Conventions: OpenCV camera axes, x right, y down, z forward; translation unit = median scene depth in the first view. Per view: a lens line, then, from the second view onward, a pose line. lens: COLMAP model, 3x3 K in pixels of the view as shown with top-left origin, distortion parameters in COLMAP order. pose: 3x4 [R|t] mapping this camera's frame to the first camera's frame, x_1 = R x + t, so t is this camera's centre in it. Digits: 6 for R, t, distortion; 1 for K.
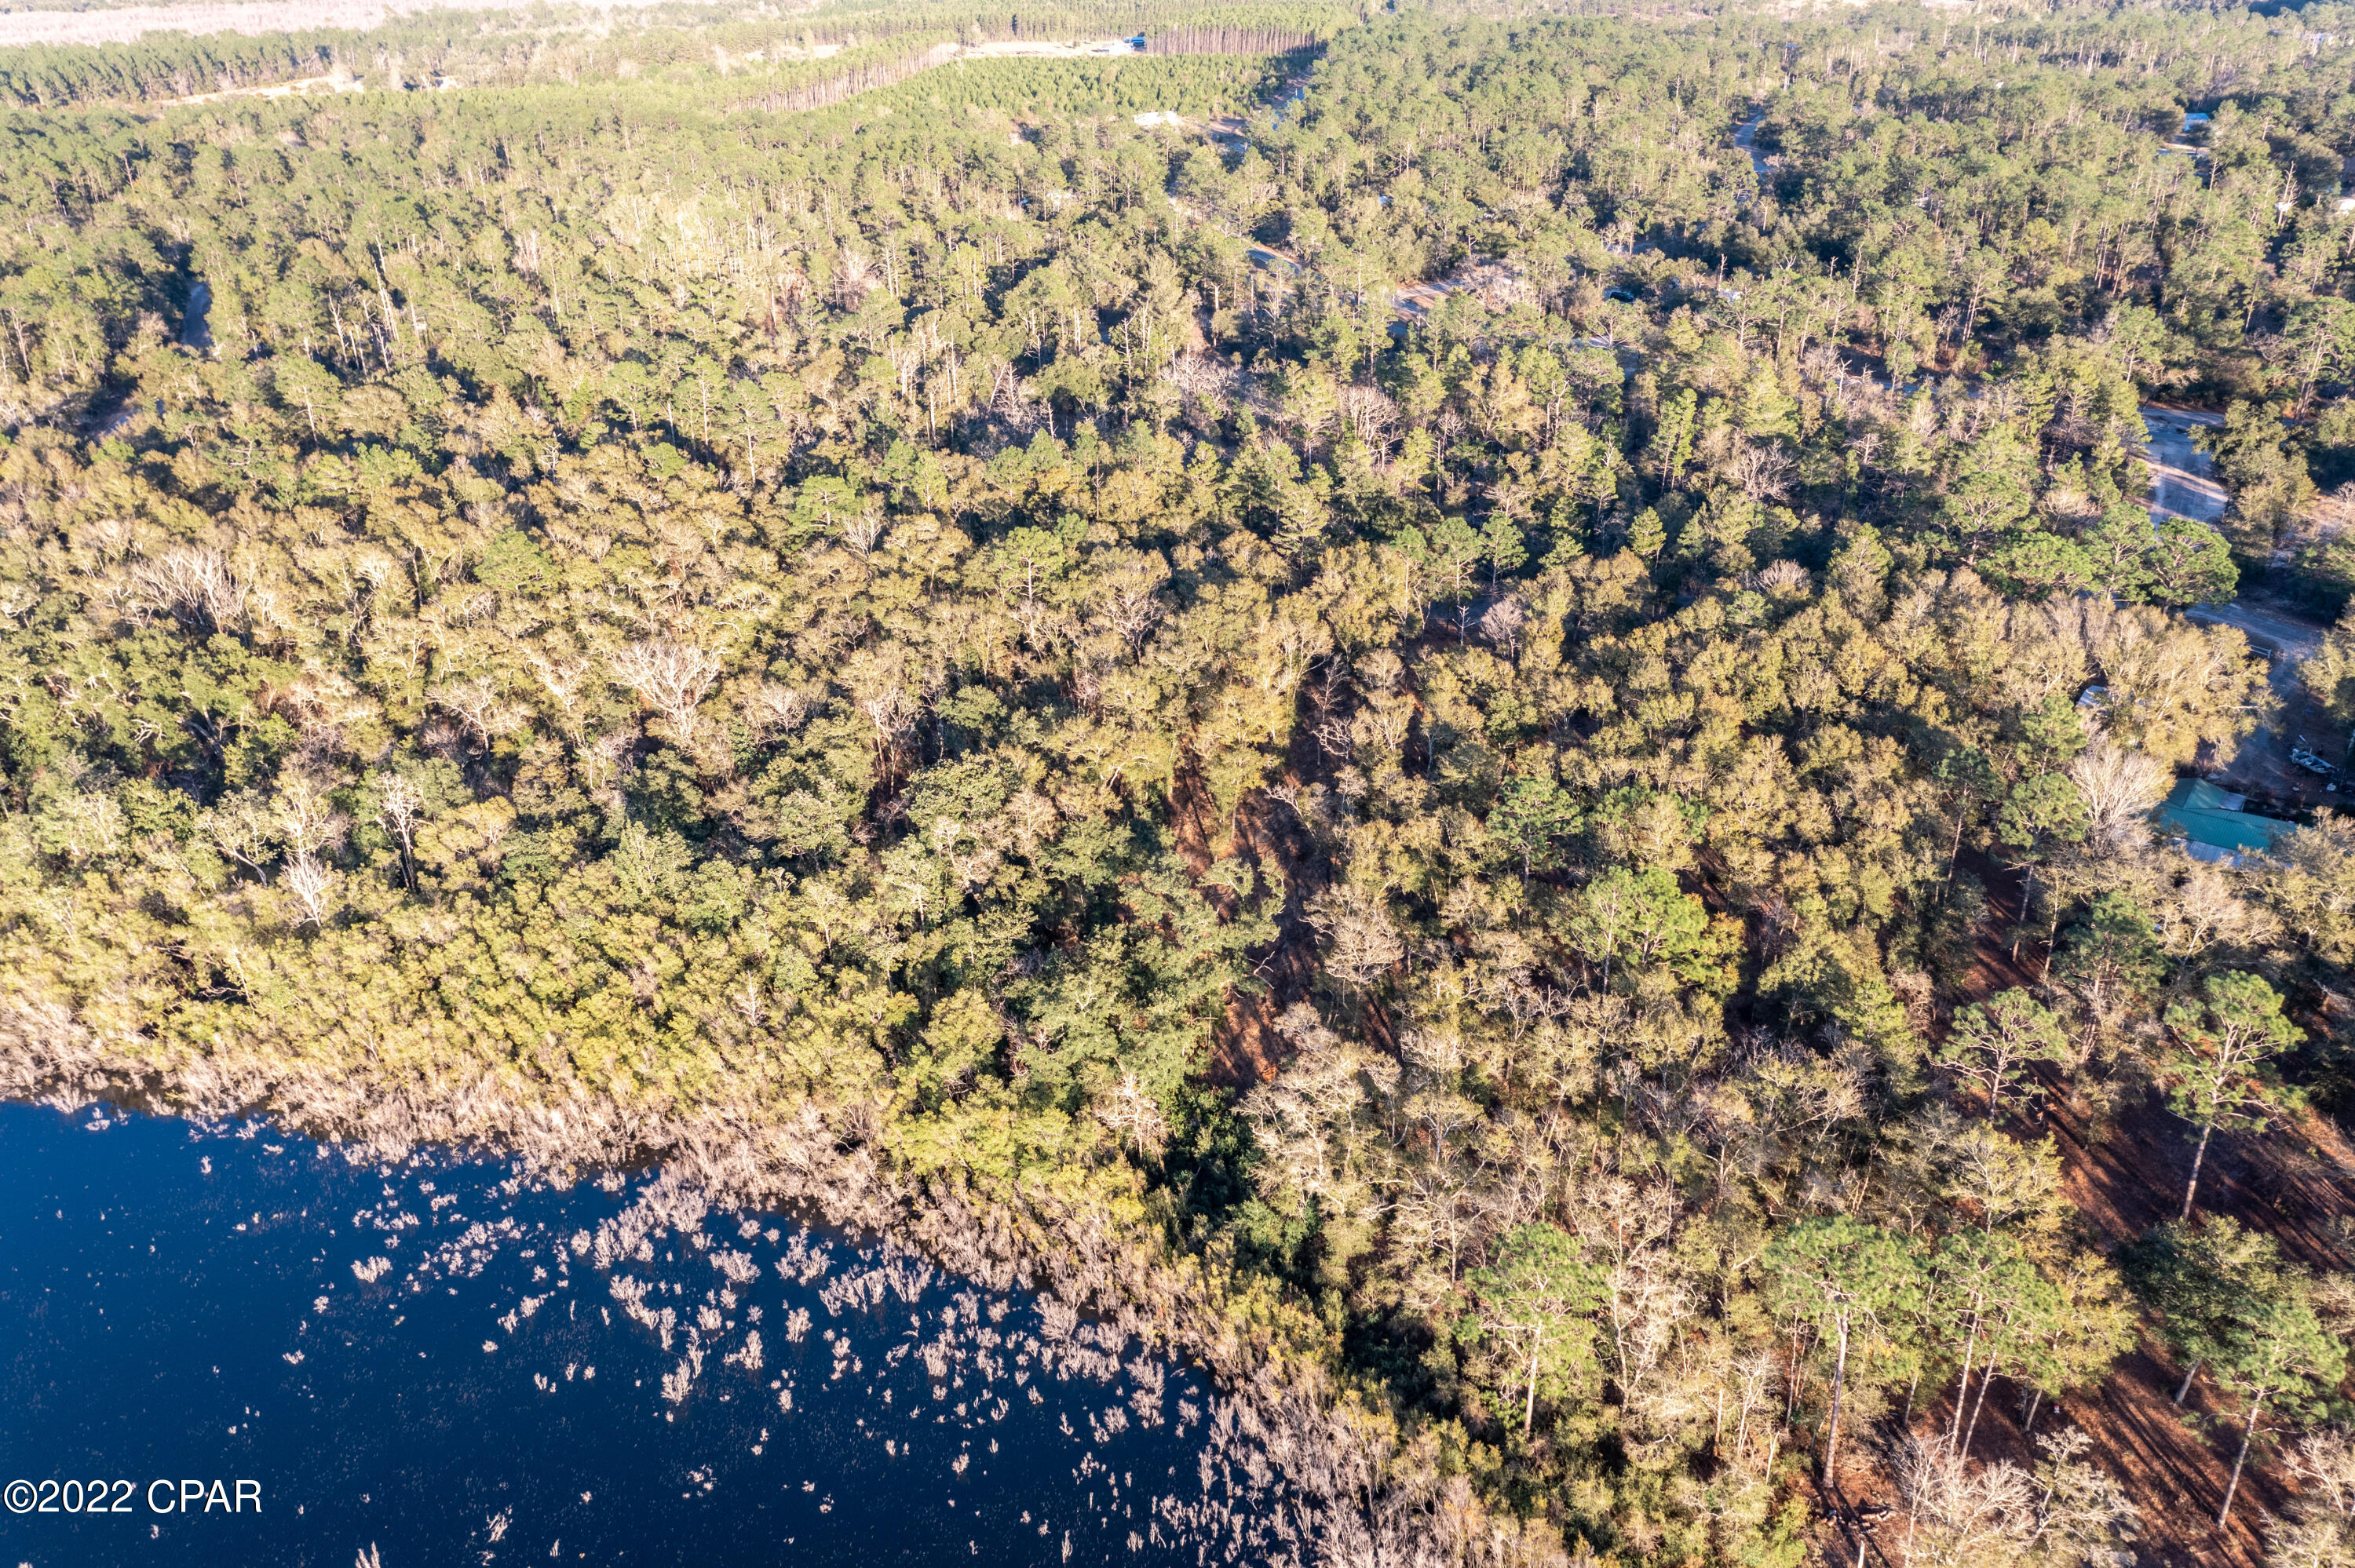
lens RADIAL K [[1860.5, 0, 1172.5], [0, 1860.5, 785.6], [0, 0, 1]] dist [0.038544, 0.001526]
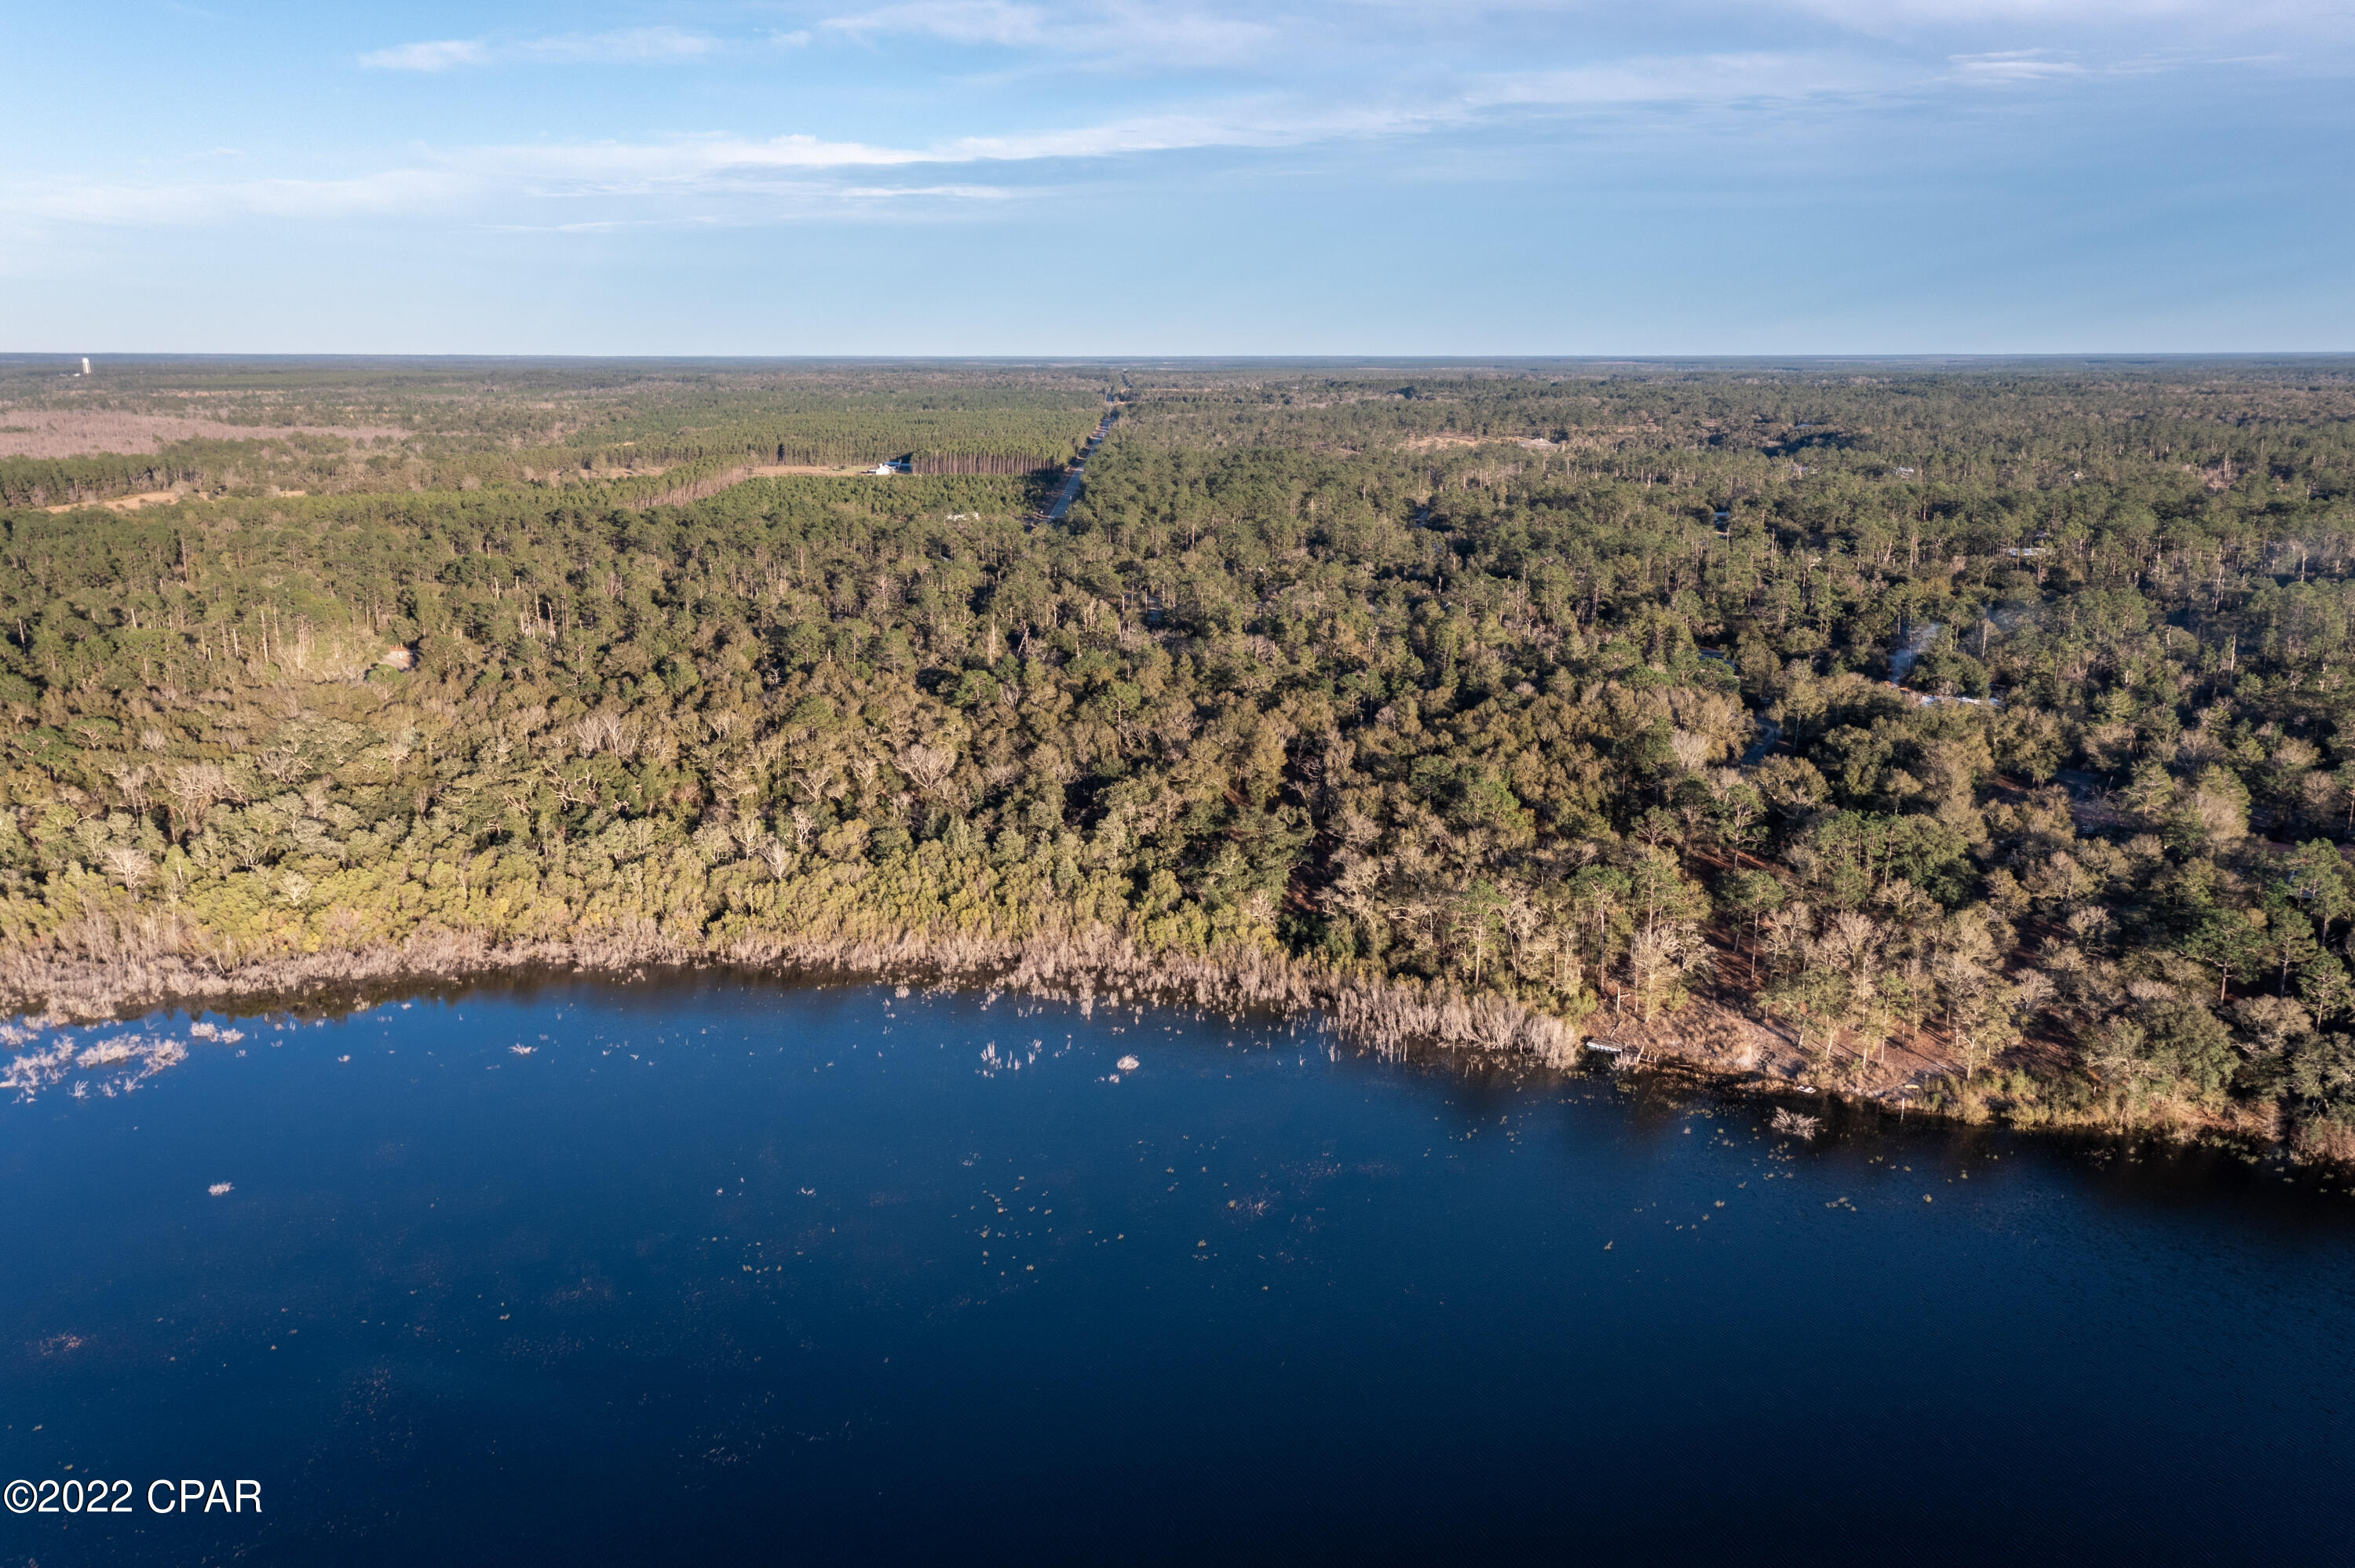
lens RADIAL K [[1860.5, 0, 1180.7], [0, 1860.5, 781.8], [0, 0, 1]] dist [0.038544, 0.001526]
pose [[0.983816, -0.026887, 0.177154, -0.379814], [0.064367, 0.975715, -0.209372, 0.373360], [-0.167223, 0.217386, 0.961655, -0.800657]]
